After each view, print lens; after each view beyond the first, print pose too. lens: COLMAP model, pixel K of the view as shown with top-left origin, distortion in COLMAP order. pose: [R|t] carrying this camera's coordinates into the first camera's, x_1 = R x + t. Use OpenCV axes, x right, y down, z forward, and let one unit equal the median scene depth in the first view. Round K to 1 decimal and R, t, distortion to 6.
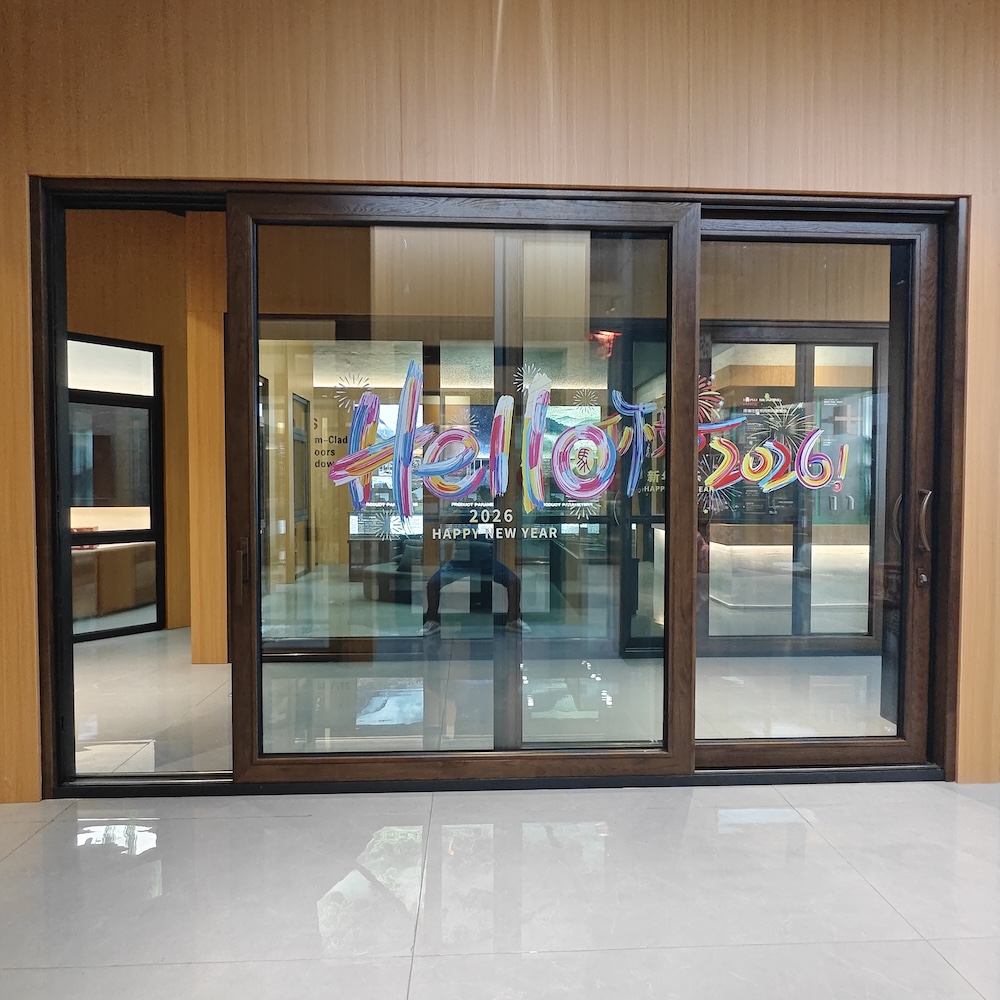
lens RADIAL K [[614.2, 0, 500.0], [0, 614.2, 500.0], [0, 0, 1]] dist [-0.005680, -0.001084]
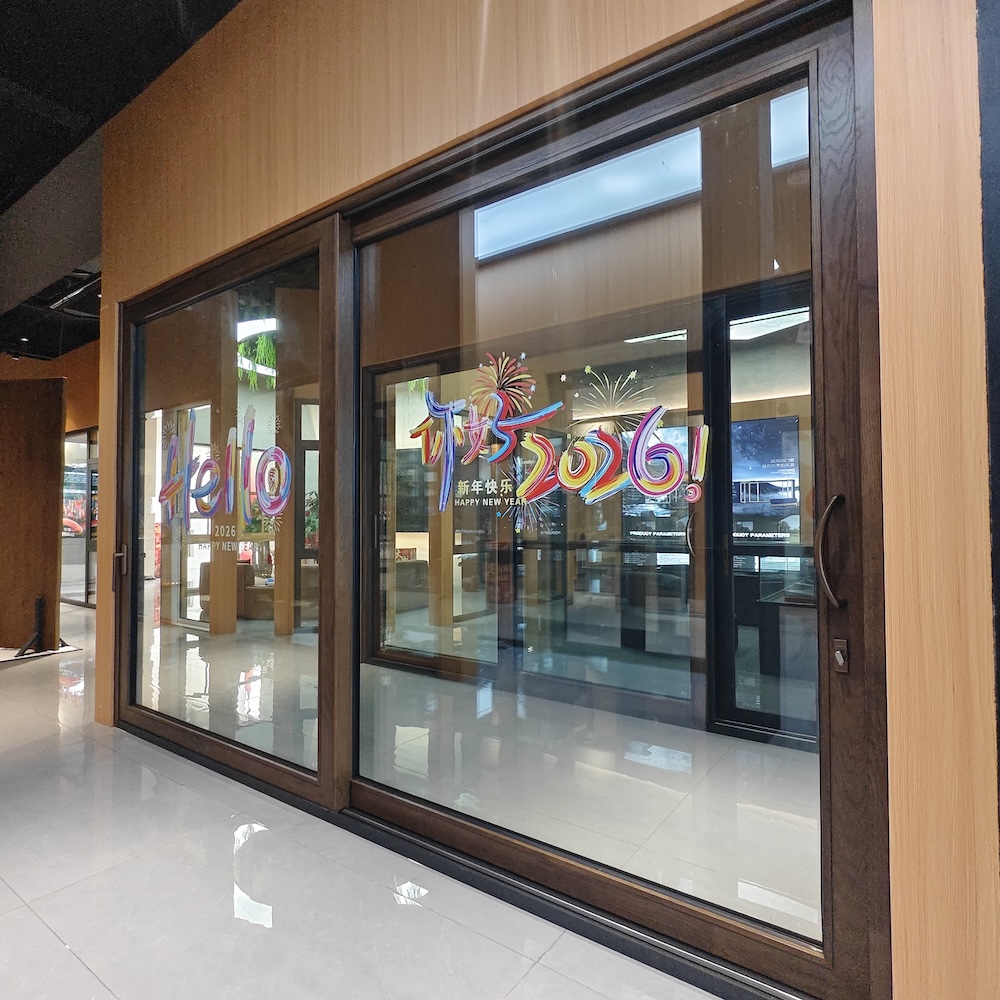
lens RADIAL K [[614.2, 0, 500.0], [0, 614.2, 500.0], [0, 0, 1]] dist [-0.005680, -0.001084]
pose [[0.780860, -0.023213, -0.624274, 0.796255], [-0.009370, 0.998762, -0.048858, 0.018048], [0.624636, 0.044001, 0.779676, 0.385518]]
